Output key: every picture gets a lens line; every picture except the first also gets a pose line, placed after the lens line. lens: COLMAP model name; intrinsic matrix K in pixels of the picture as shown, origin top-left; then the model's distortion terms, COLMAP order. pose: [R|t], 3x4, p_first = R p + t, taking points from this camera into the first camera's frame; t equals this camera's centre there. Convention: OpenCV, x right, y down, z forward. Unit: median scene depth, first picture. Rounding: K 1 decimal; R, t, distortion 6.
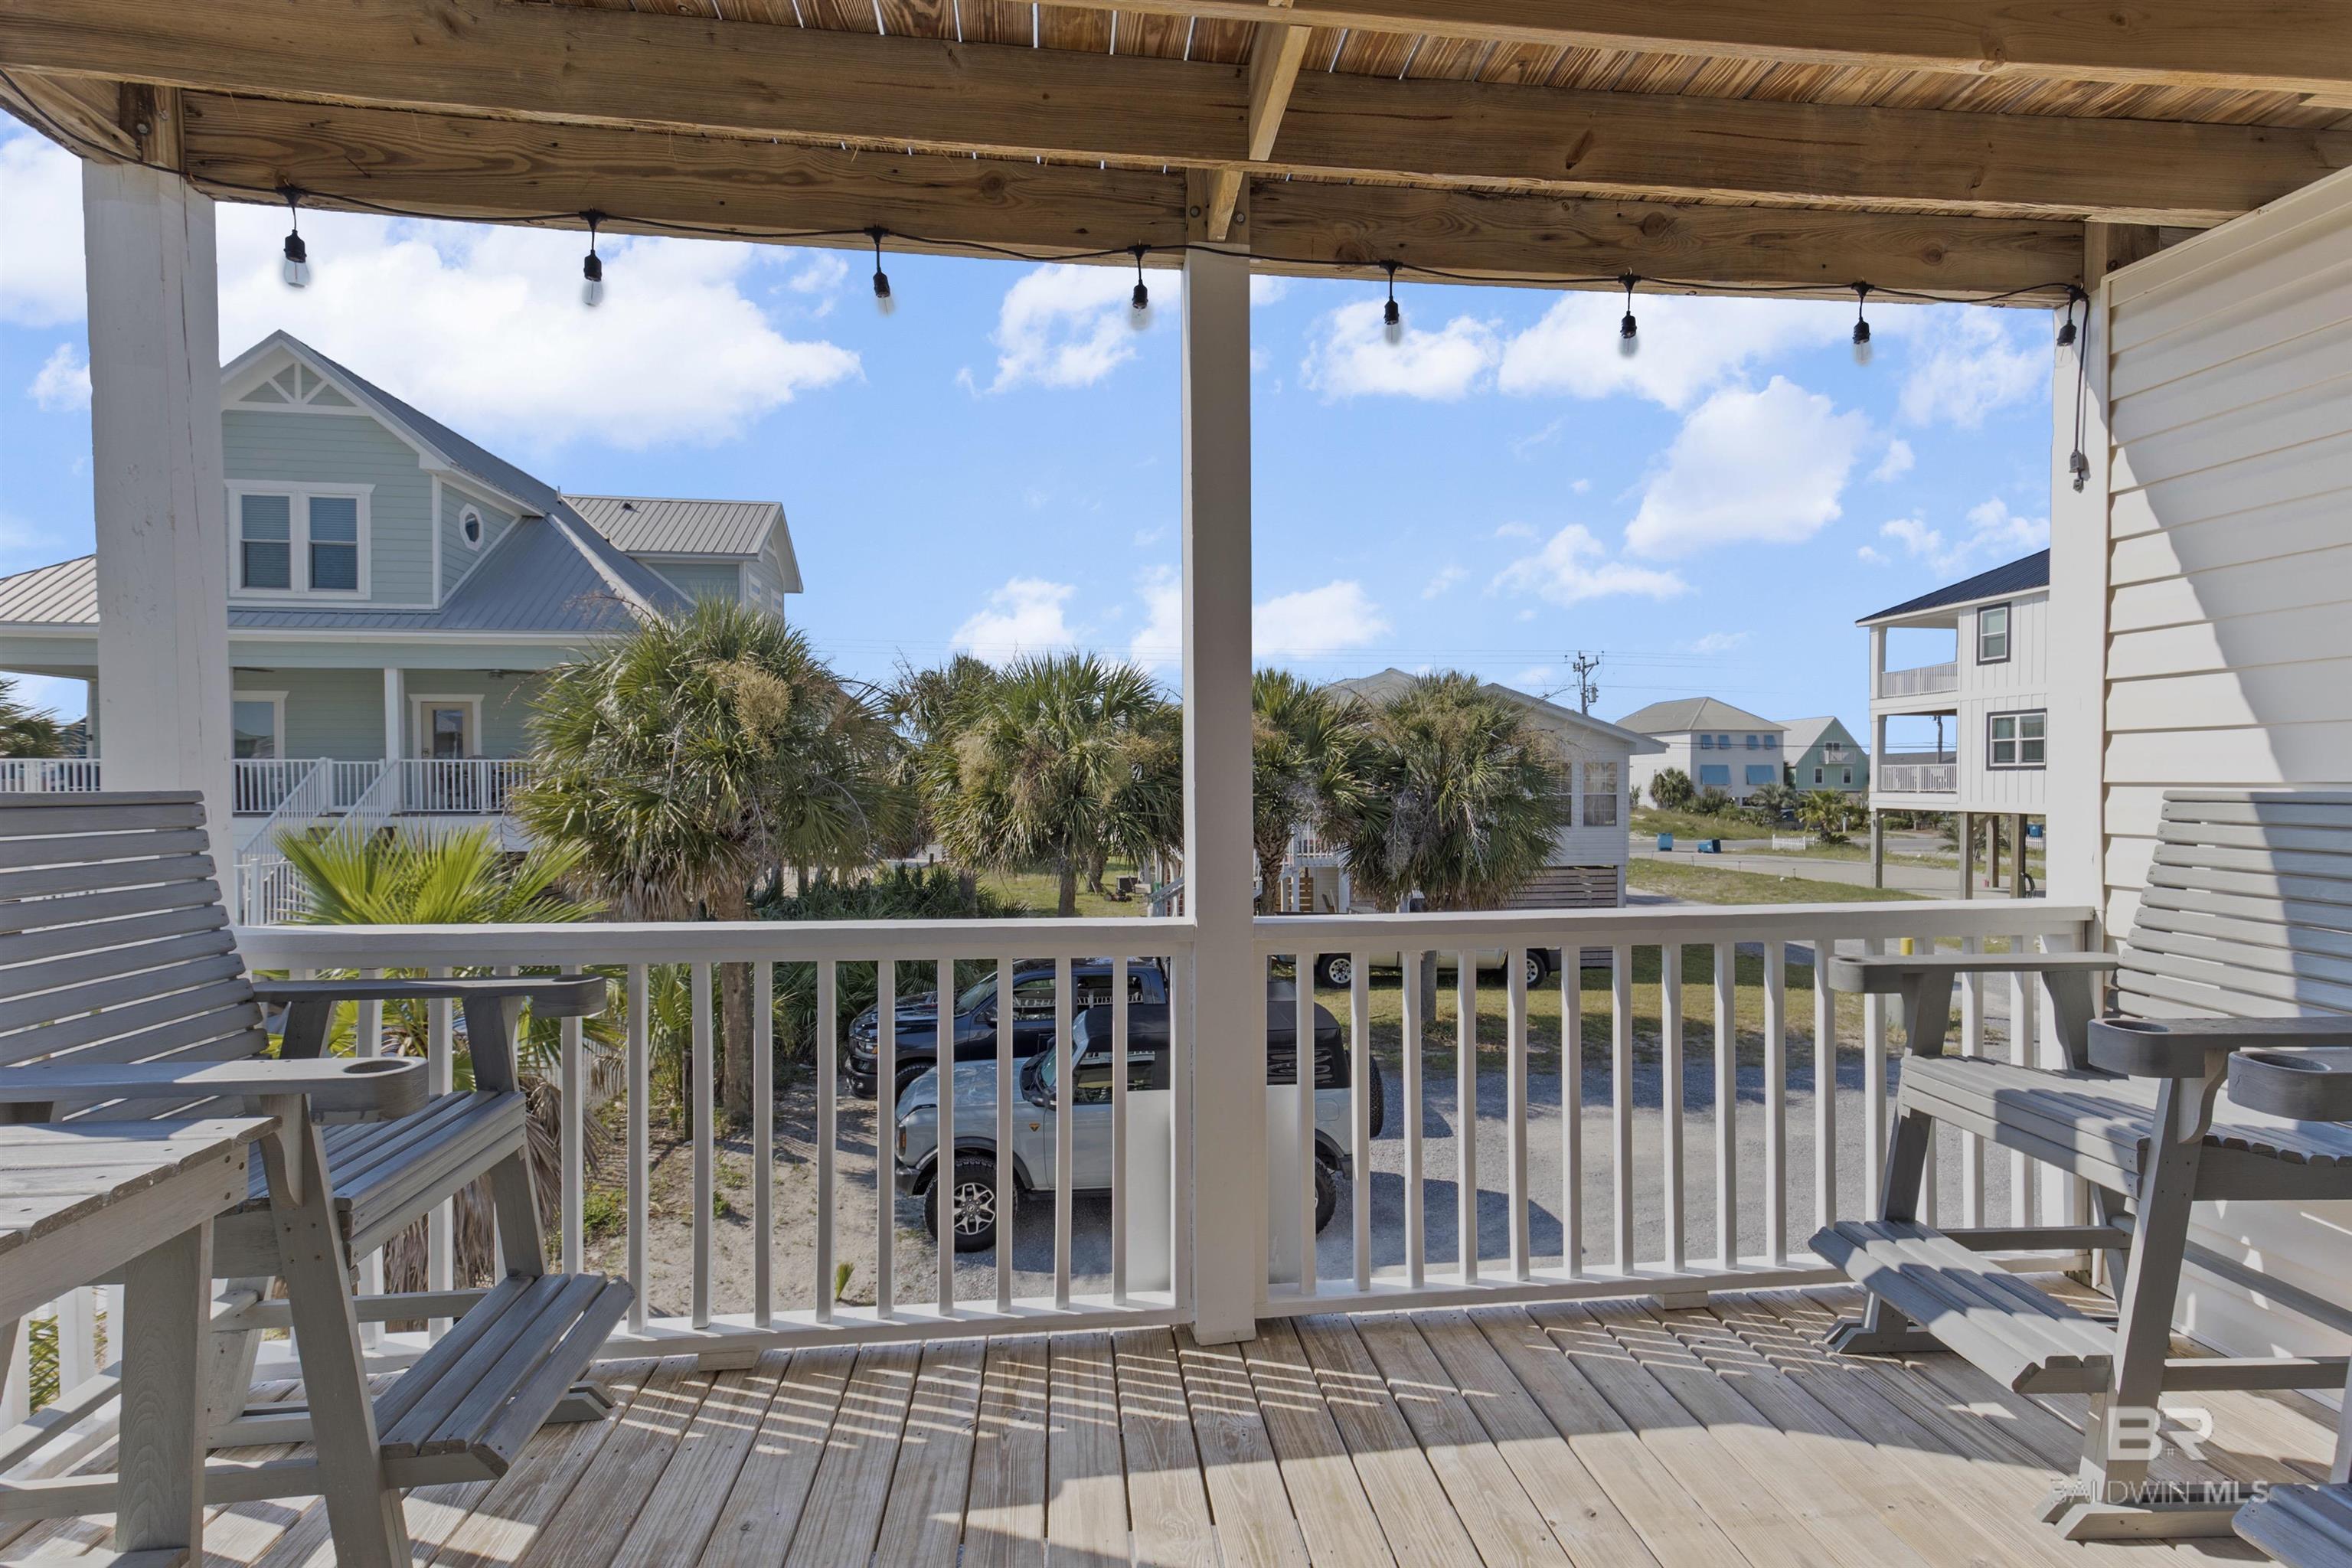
lens RADIAL K [[1065.4, 0, 1193.1], [0, 1065.4, 791.1], [0, 0, 1]] dist [0.019151, -0.001223]
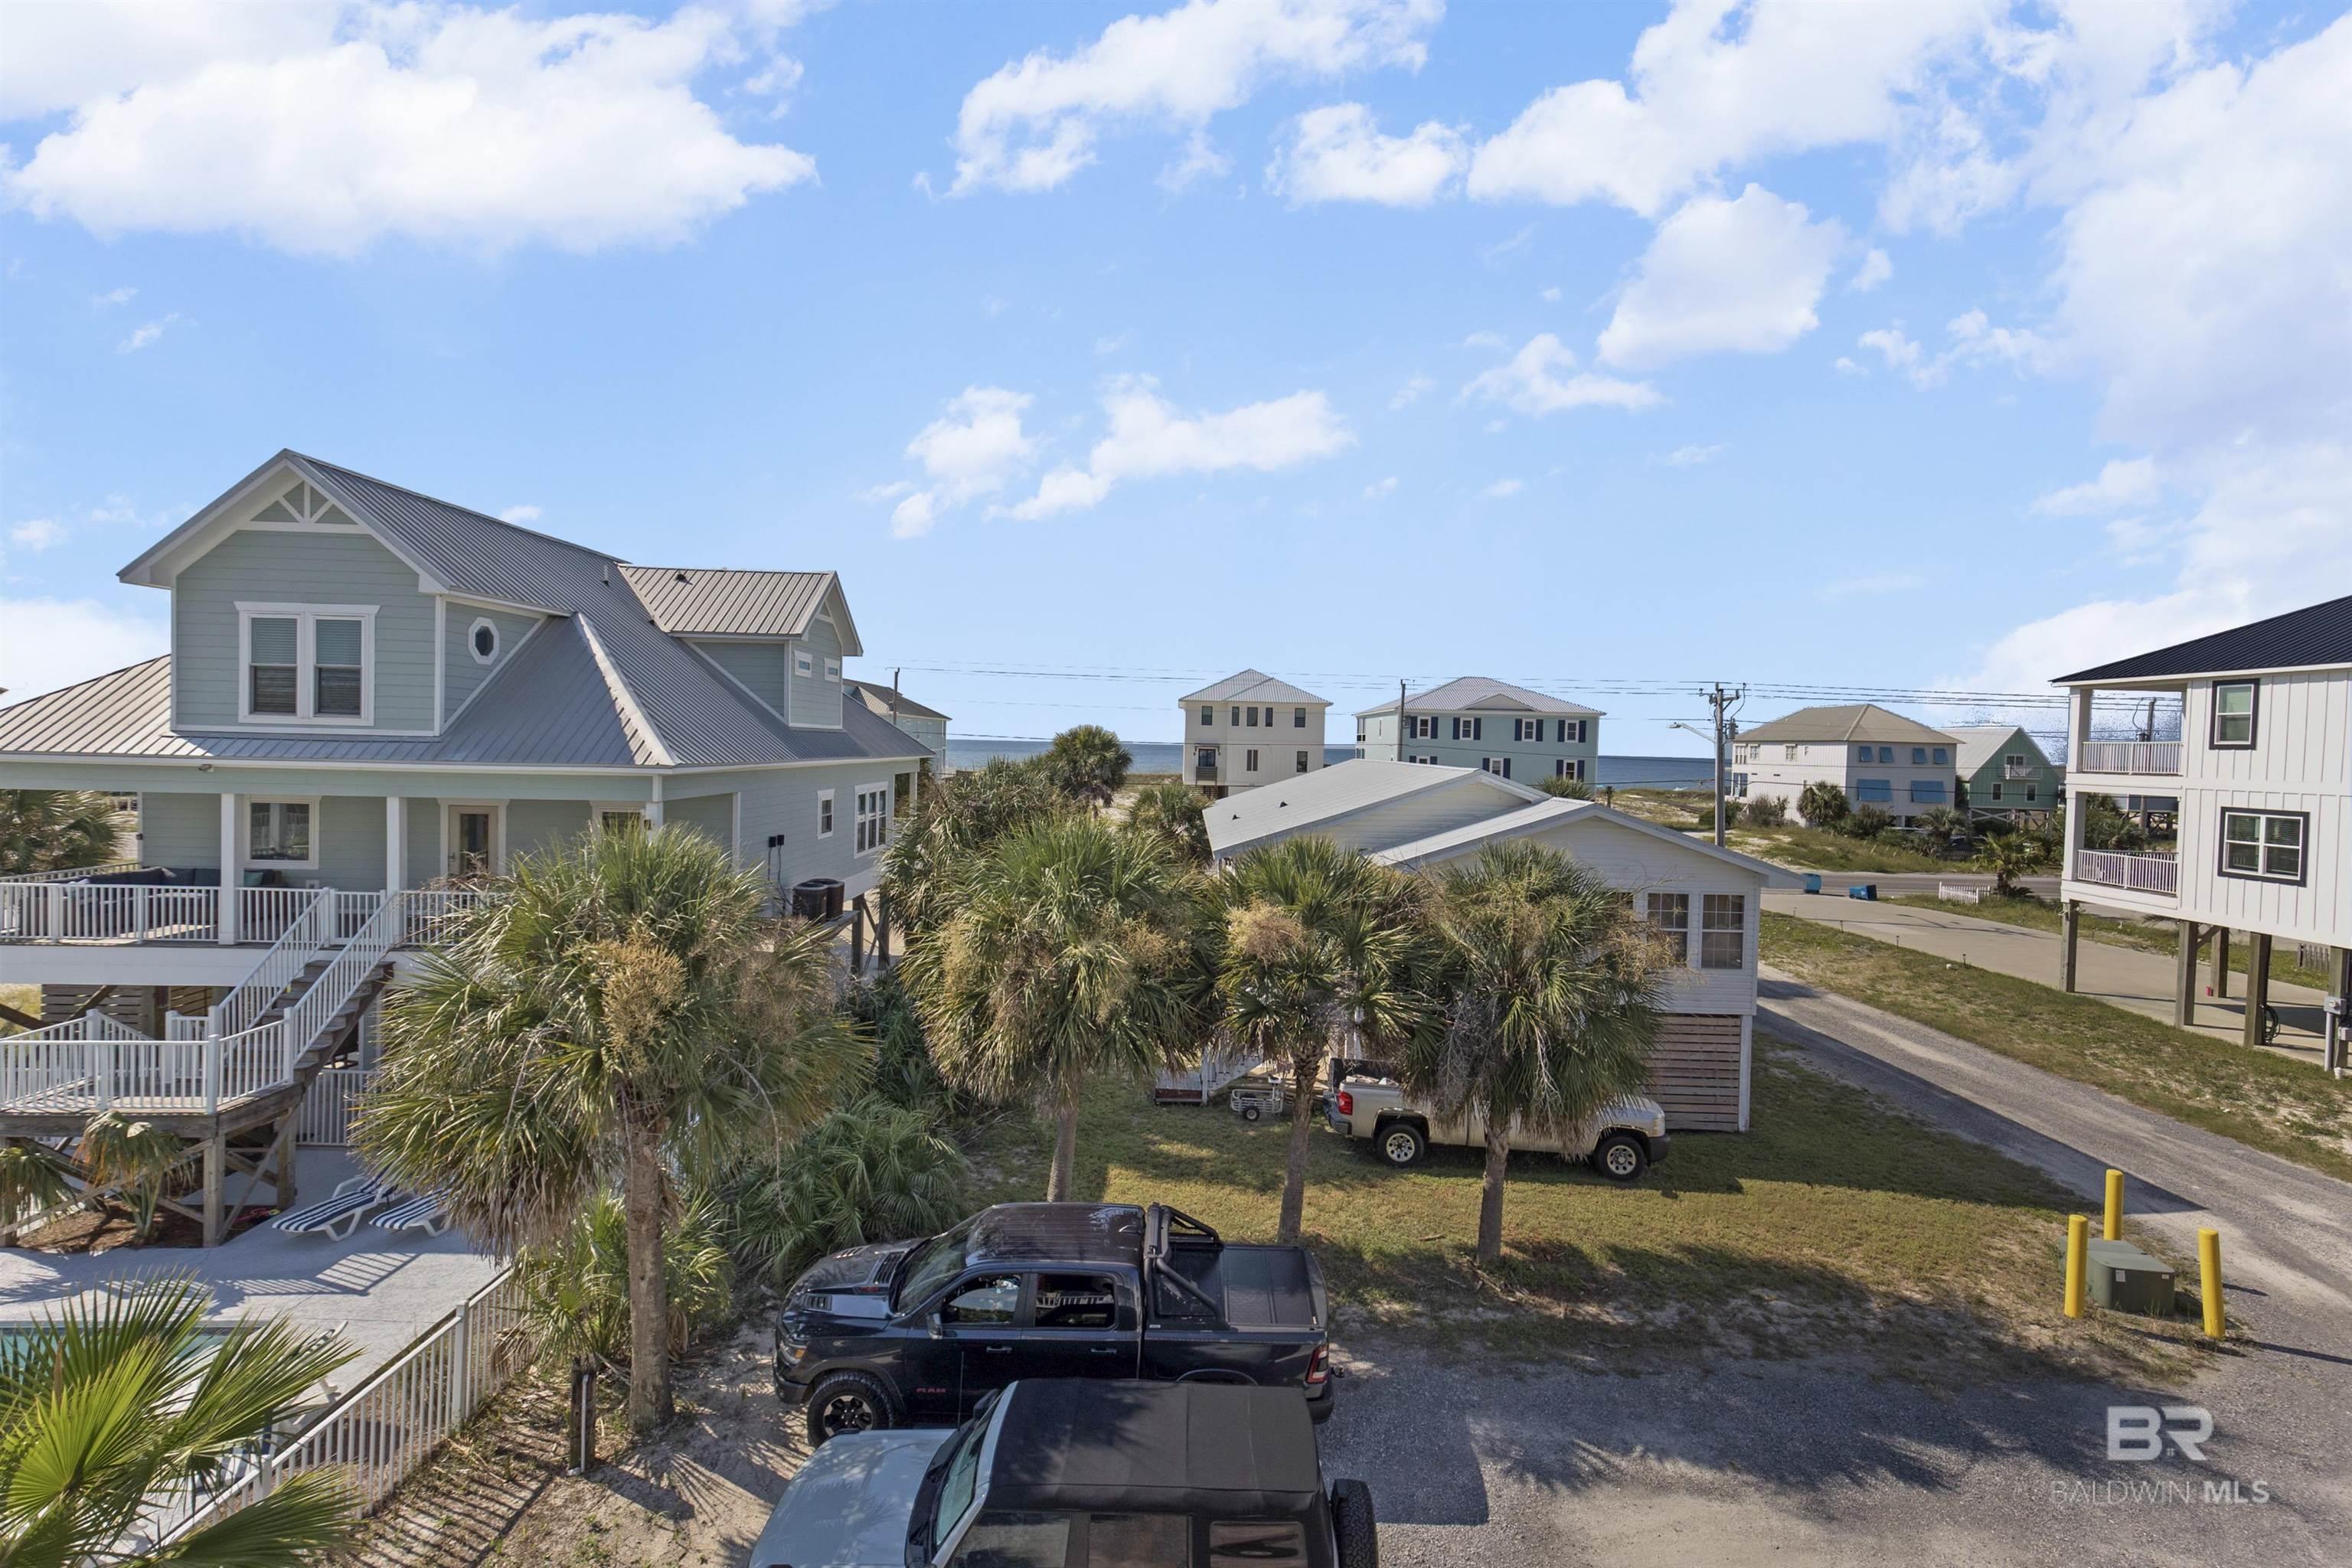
lens RADIAL K [[1065.4, 0, 1185.7], [0, 1065.4, 781.6], [0, 0, 1]] dist [0.019151, -0.001223]
pose [[0.992715, 0.031136, -0.116392, 0.058997], [-0.029262, 0.999414, 0.017773, -0.146155], [0.116877, -0.014237, 0.993044, 0.116838]]
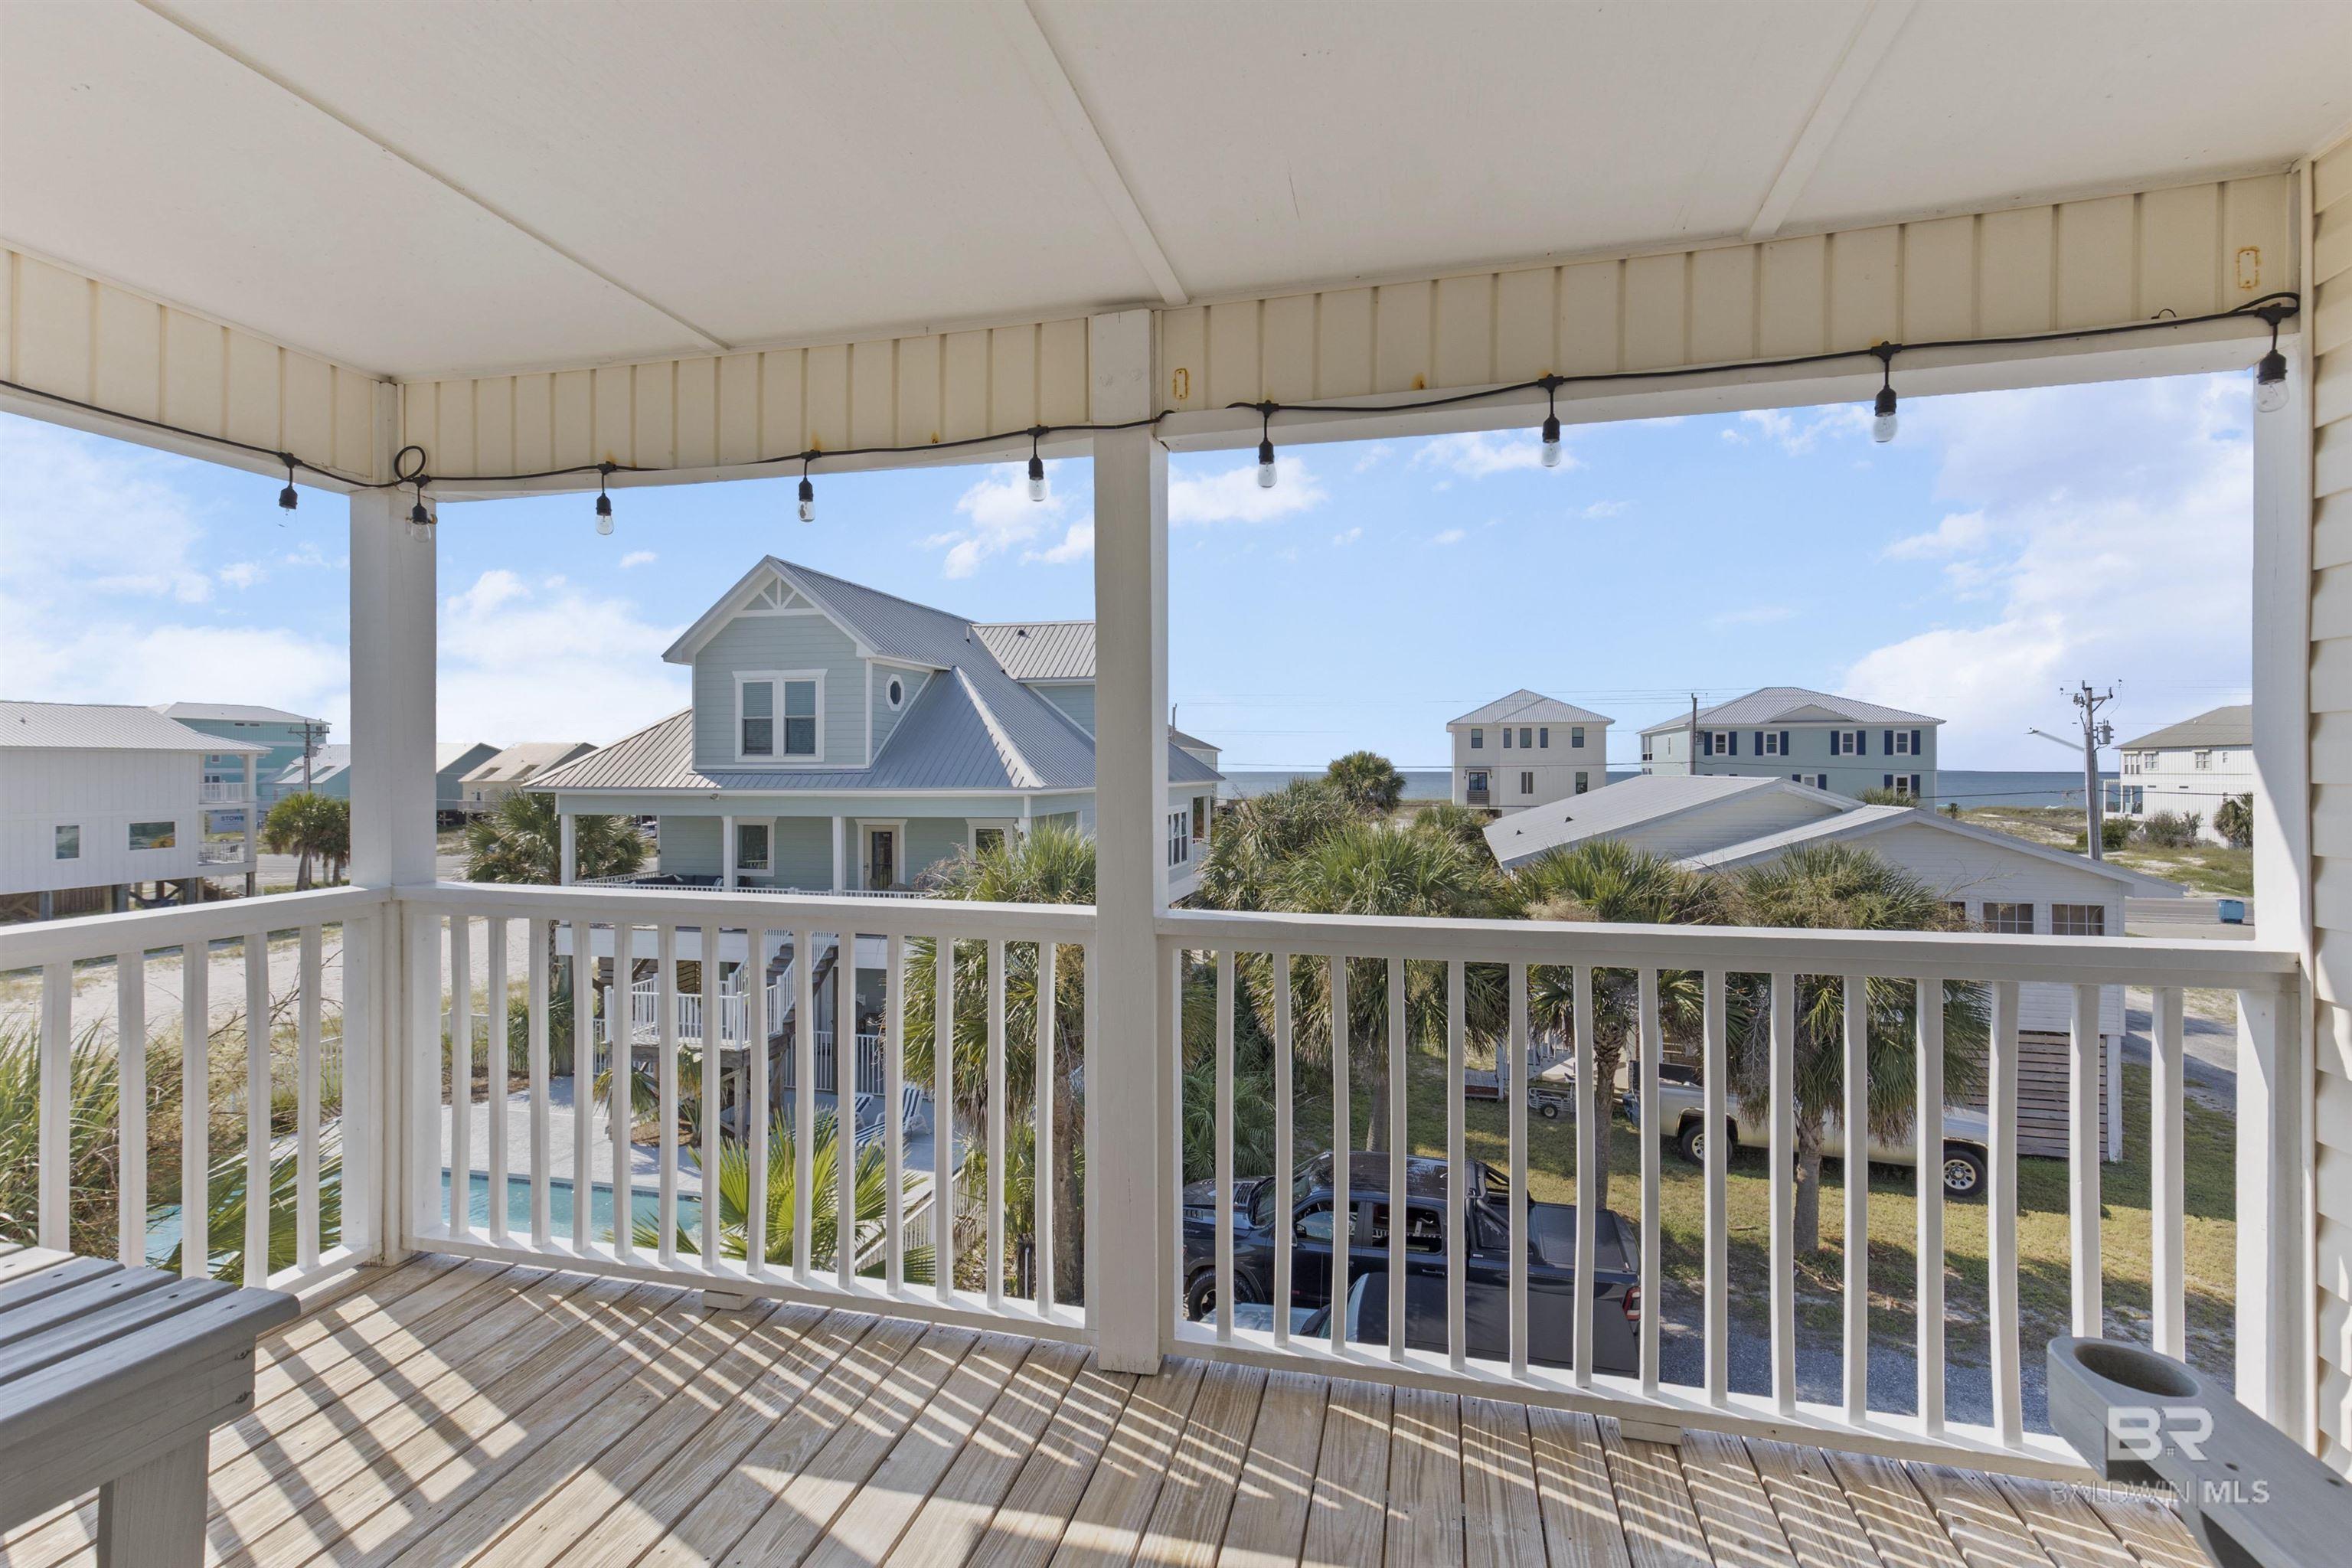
lens RADIAL K [[1065.4, 0, 1184.0], [0, 1065.4, 774.3], [0, 0, 1]] dist [0.019151, -0.001223]
pose [[0.934706, 0.002165, -0.355415, 0.050294], [-0.007089, 0.999896, -0.012554, -0.132740], [0.355351, 0.014254, 0.934624, 0.003639]]
